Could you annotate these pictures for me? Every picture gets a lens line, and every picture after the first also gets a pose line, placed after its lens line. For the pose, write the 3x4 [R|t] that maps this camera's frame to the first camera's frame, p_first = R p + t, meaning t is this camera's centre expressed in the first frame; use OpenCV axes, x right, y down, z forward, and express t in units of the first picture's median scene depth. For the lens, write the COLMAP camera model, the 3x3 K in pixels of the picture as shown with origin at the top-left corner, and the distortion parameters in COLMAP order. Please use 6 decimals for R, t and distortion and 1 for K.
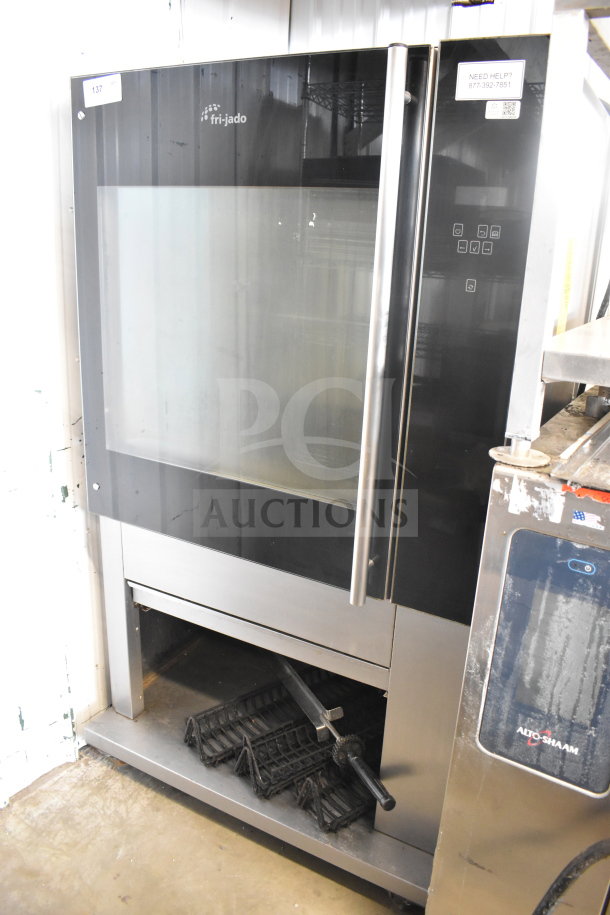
lens RADIAL K [[701.4, 0, 305.0], [0, 701.4, 457.5], [0, 0, 1]] dist [-0.110520, 0.026958]
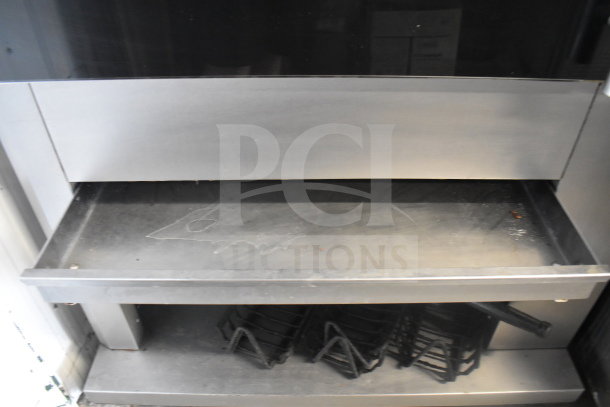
lens RADIAL K [[467.6, 0, 305.0], [0, 467.6, 203.5], [0, 0, 1]] dist [-0.110520, 0.026958]
pose [[0.877727, -0.339224, 0.338411, -0.205559], [0.190242, 0.894919, 0.403643, 0.070688], [-0.439776, -0.289909, 0.850029, 0.538274]]
